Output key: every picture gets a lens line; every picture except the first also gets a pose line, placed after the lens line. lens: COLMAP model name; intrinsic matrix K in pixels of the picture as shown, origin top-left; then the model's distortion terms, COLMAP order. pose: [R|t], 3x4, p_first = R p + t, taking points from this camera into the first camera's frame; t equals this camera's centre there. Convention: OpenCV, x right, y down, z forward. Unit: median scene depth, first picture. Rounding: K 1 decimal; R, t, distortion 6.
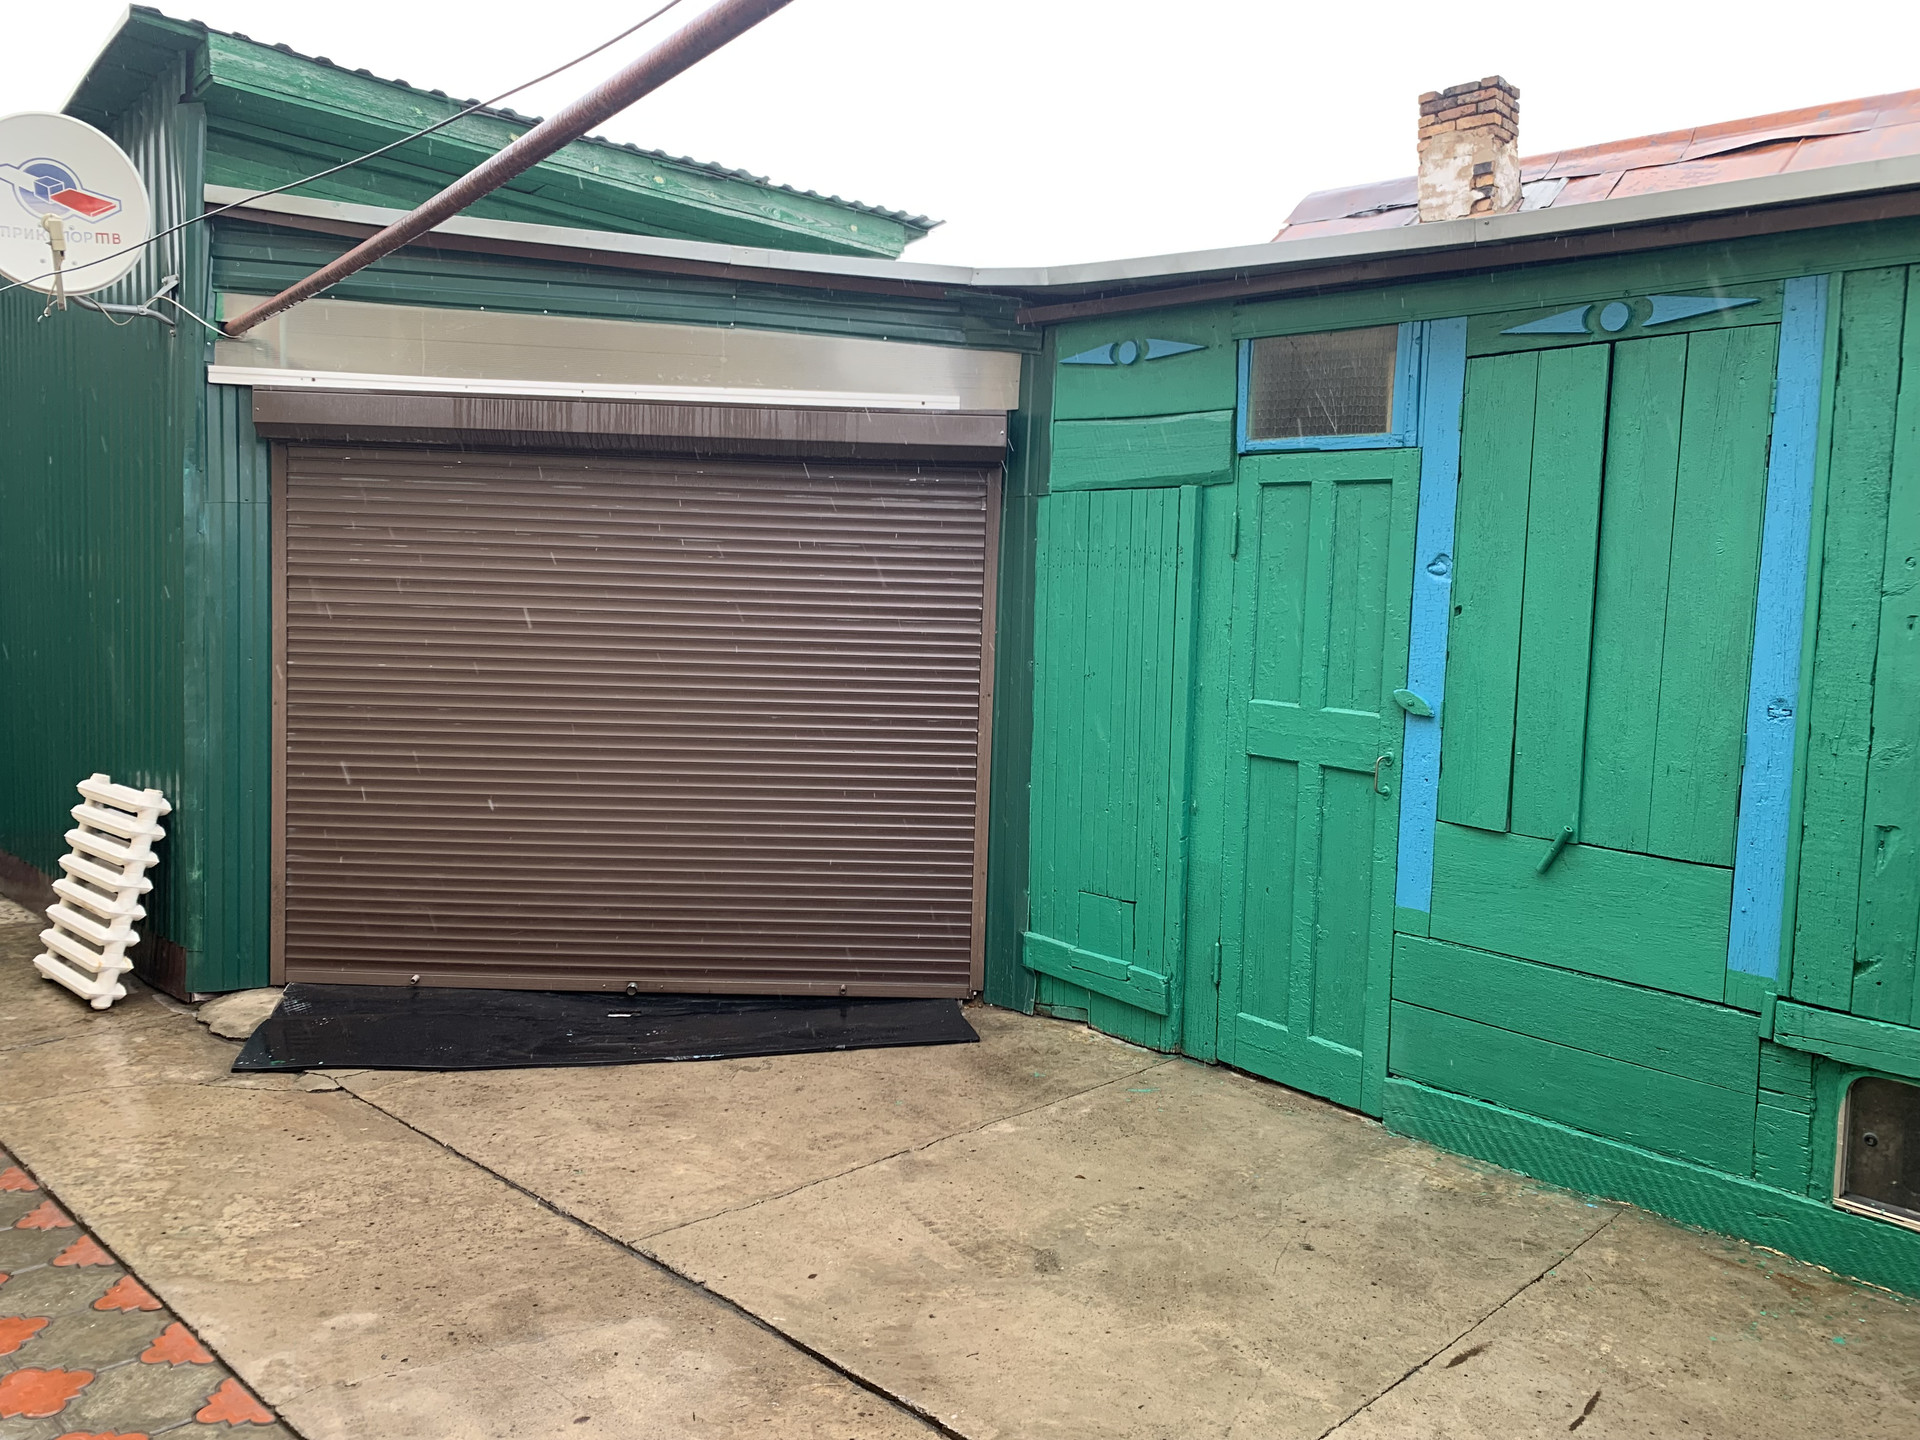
lens RADIAL K [[1457.0, 0, 957.2], [0, 1457.0, 704.7], [0, 0, 1]] dist [0.026600, -0.031503]
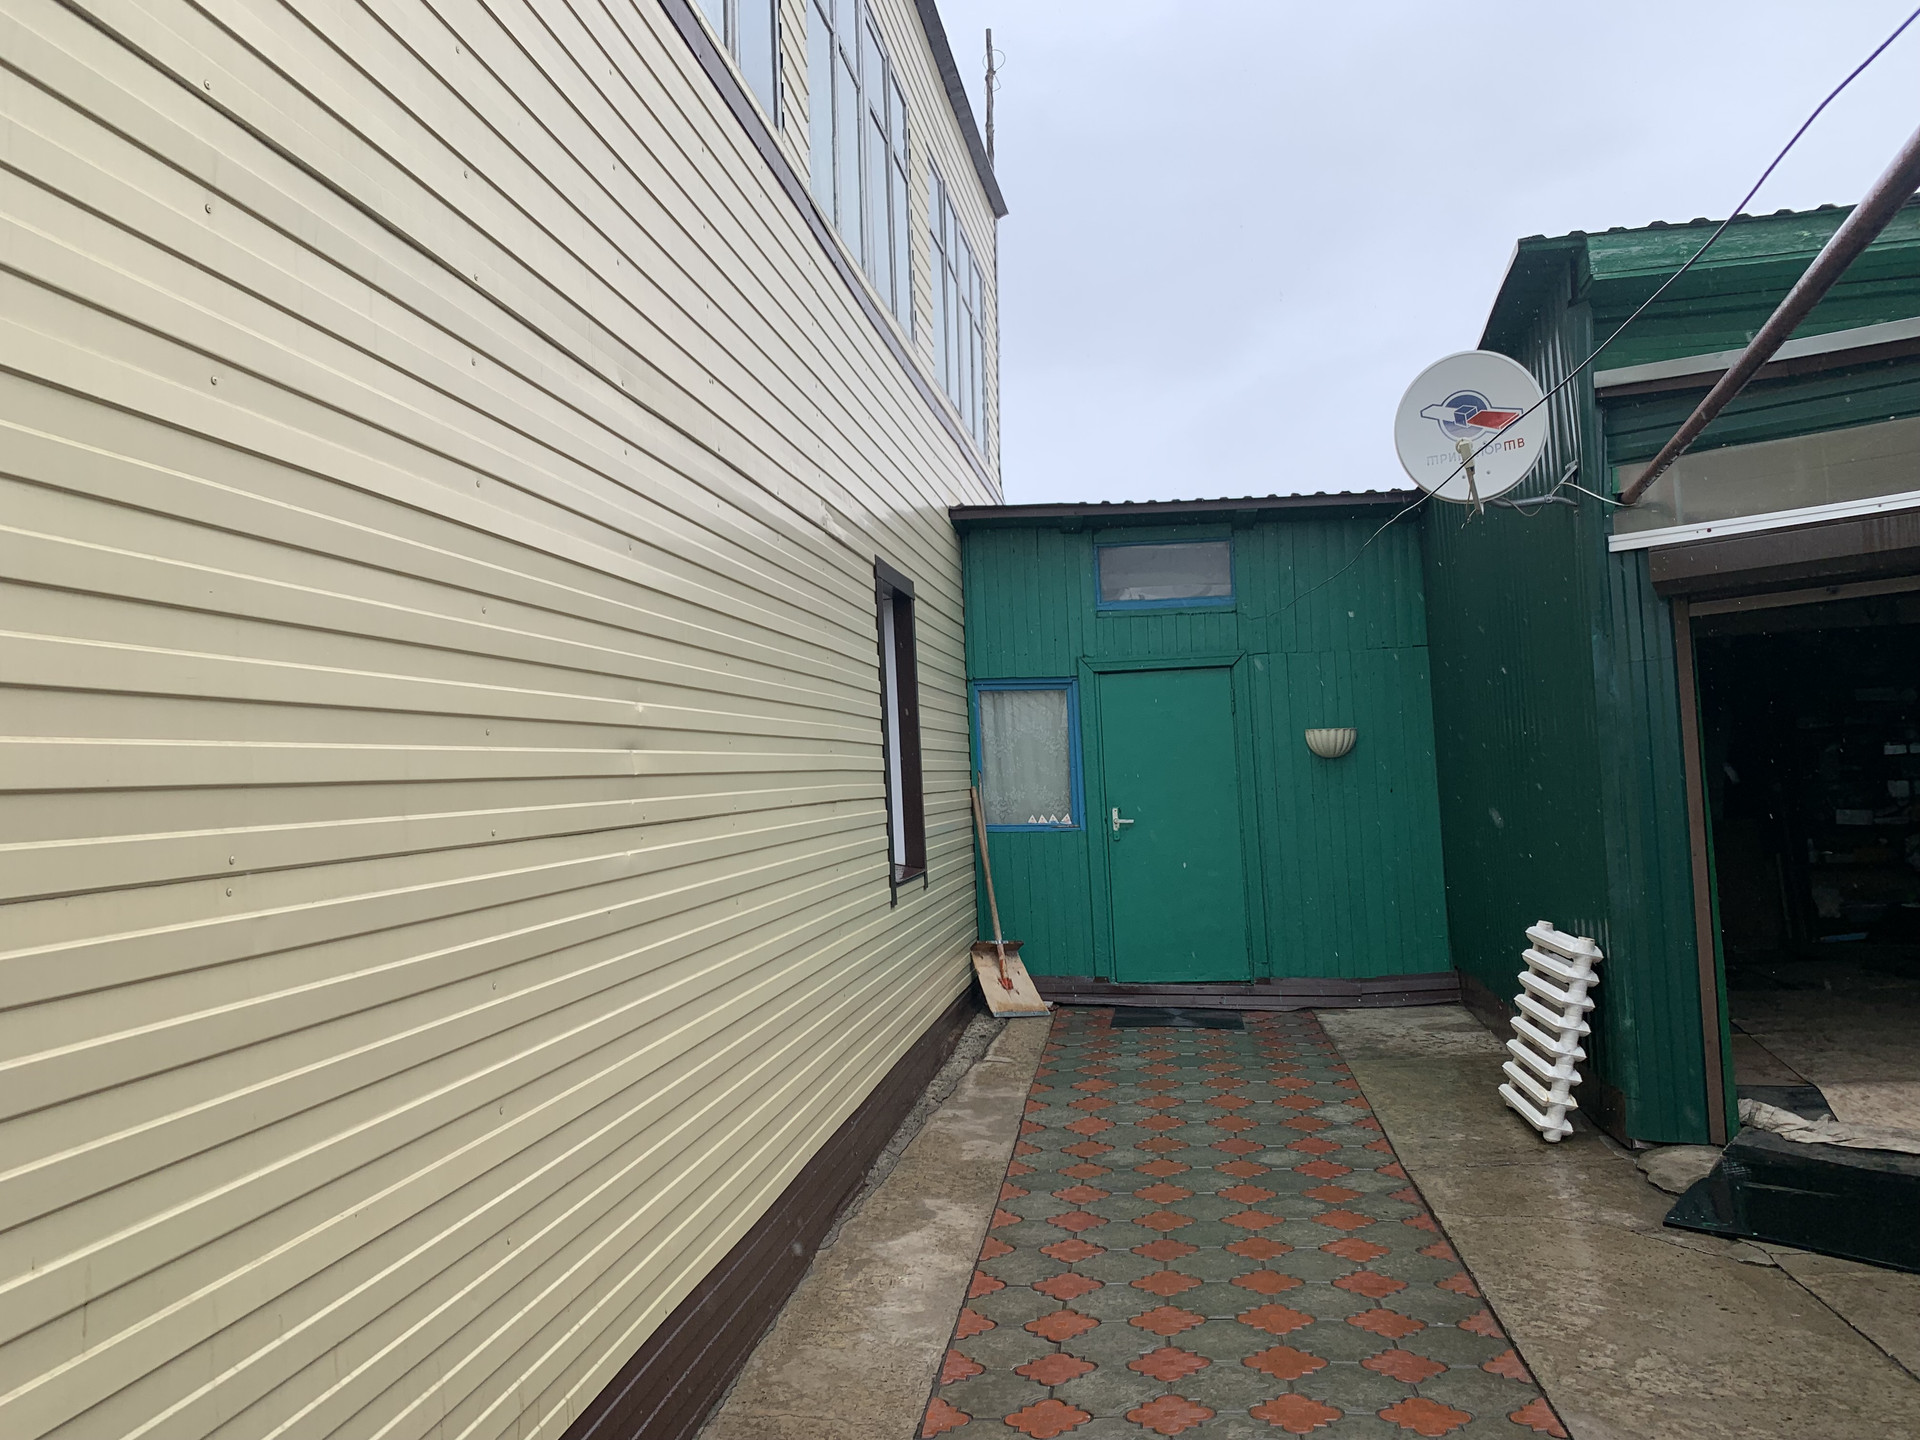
lens RADIAL K [[1457.0, 0, 957.2], [0, 1457.0, 704.7], [0, 0, 1]] dist [0.026600, -0.031503]
pose [[0.578564, -0.094526, -0.810141, 0.070460], [0.013152, 0.994214, -0.106611, -0.003177], [0.815531, 0.051026, 0.576459, 0.007742]]
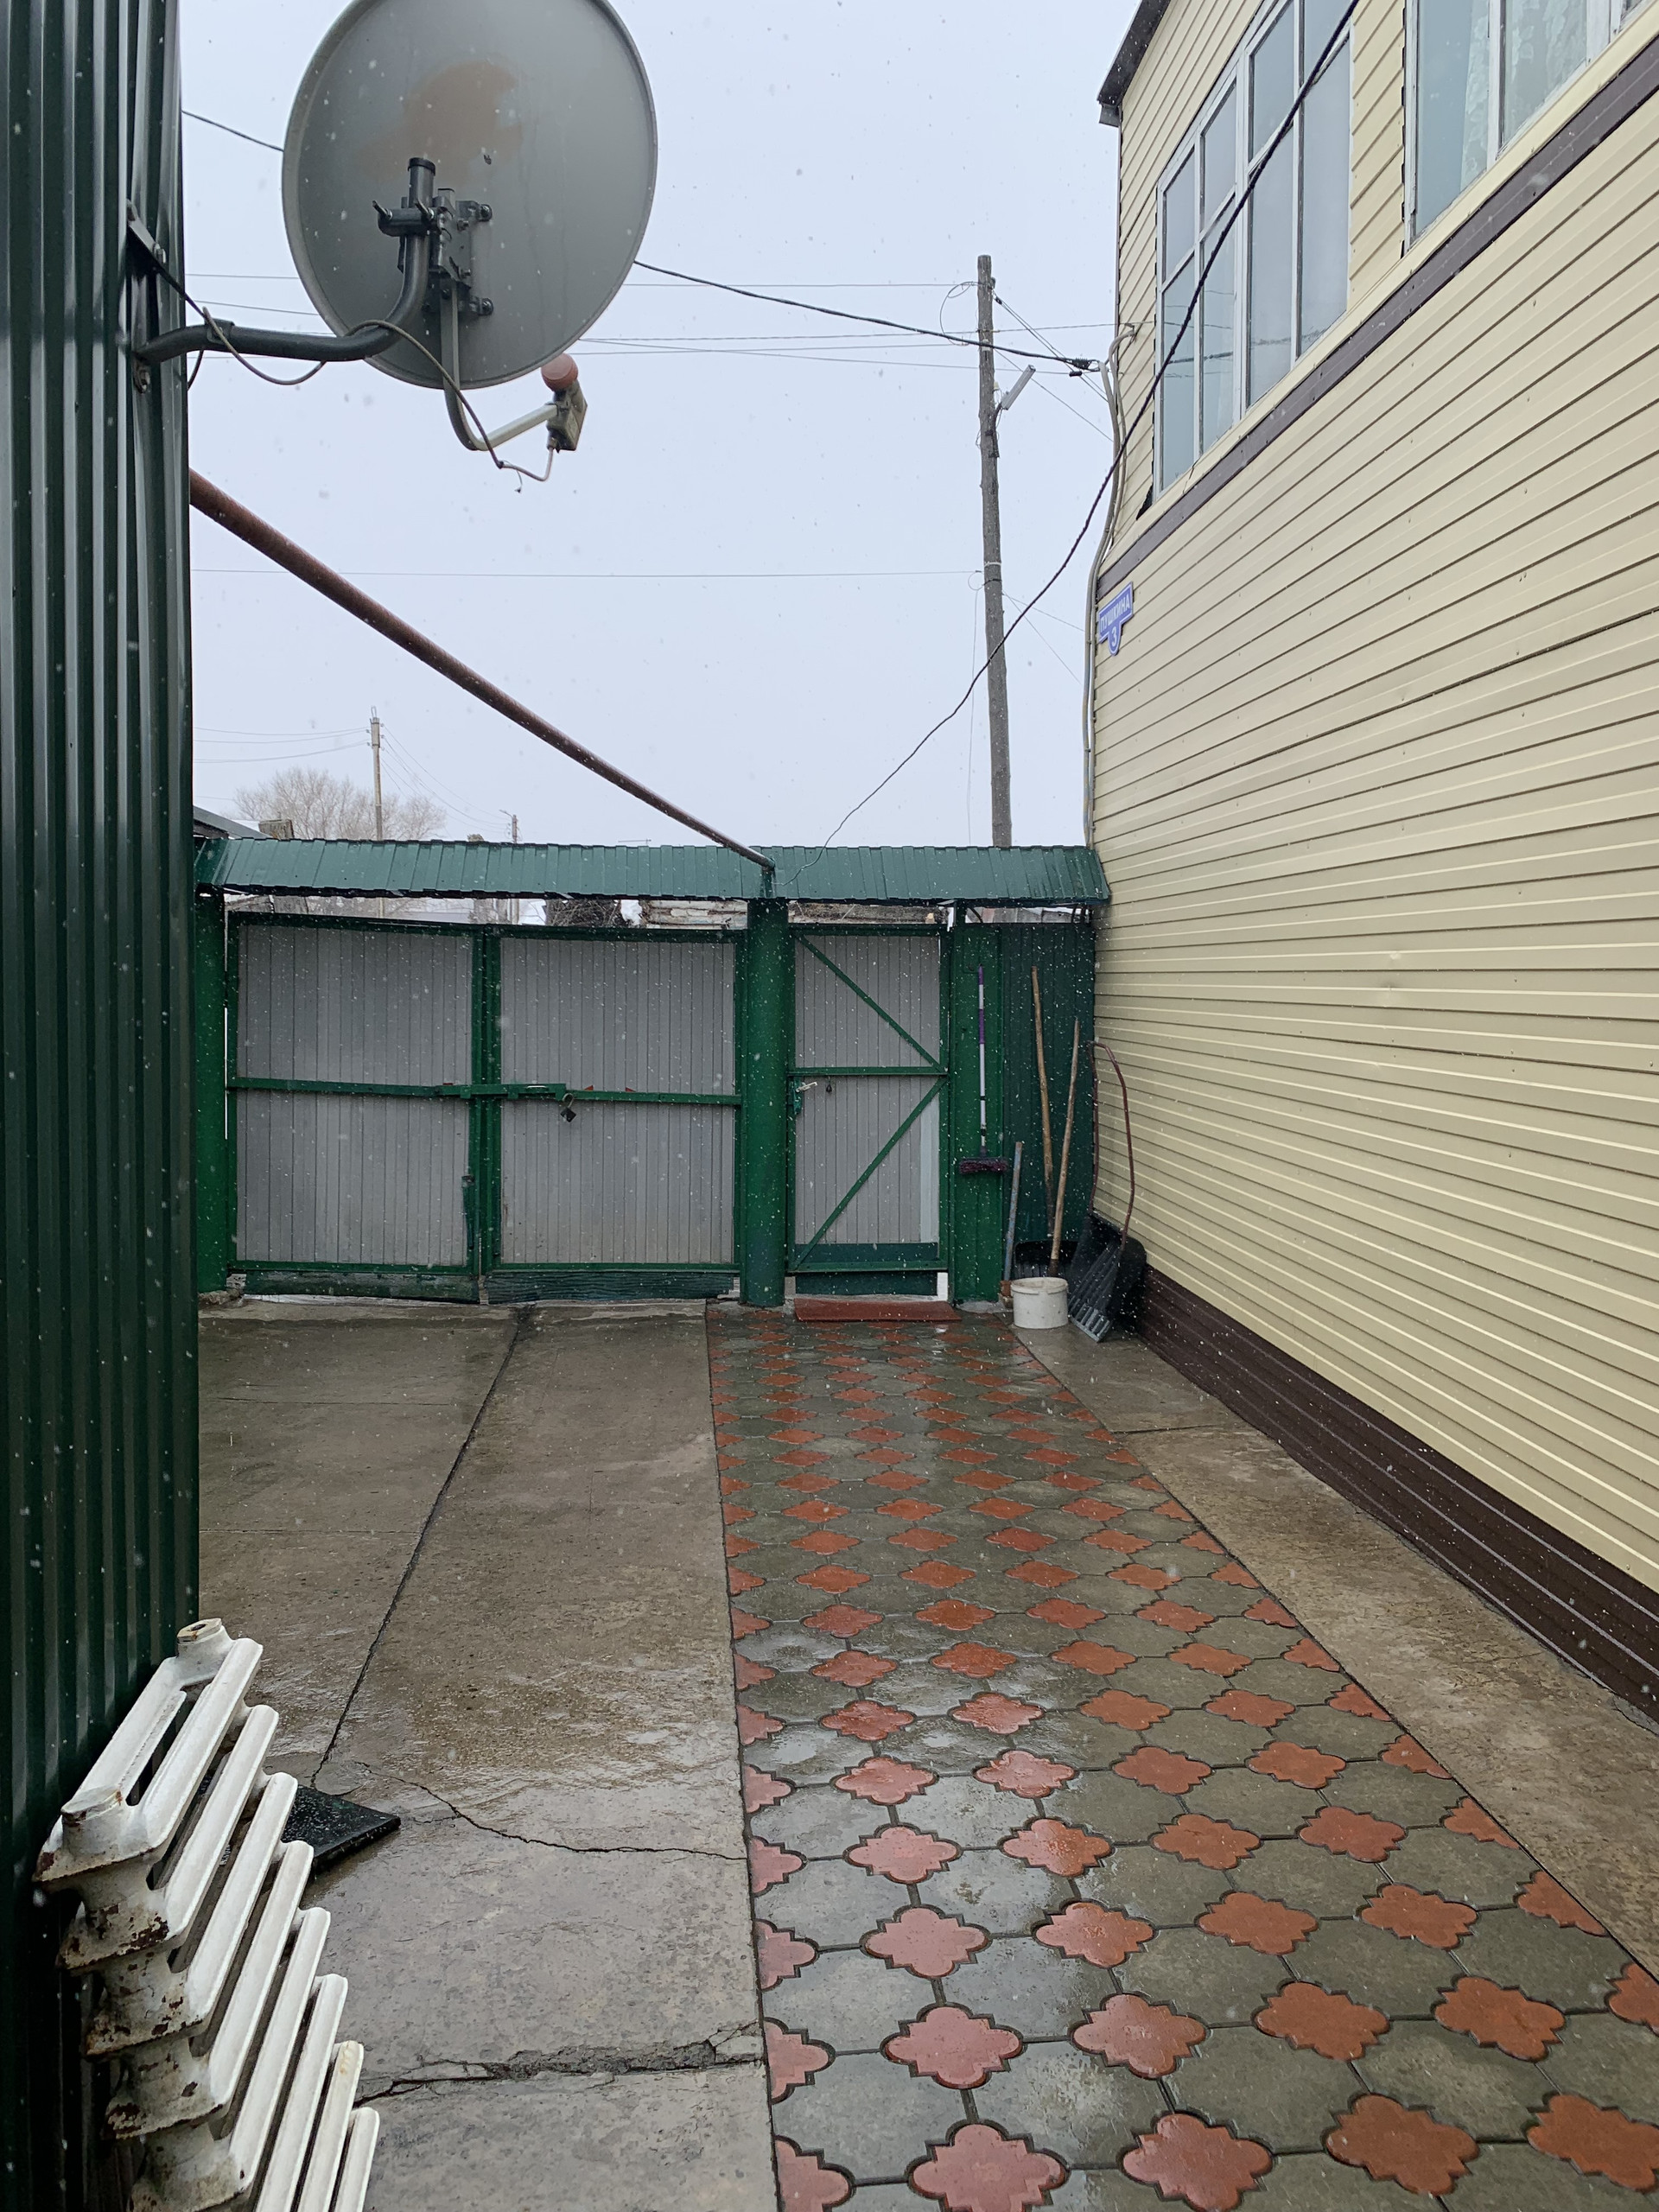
lens RADIAL K [[1683.5, 0, 829.5], [0, 1683.5, 1106.0], [0, 0, 1]] dist [0.015010, -0.025031]
pose [[-0.744686, -0.083982, 0.662110, -1.065921], [0.017065, 0.989331, 0.144680, -0.148846], [-0.667197, 0.119040, -0.735308, 1.351044]]
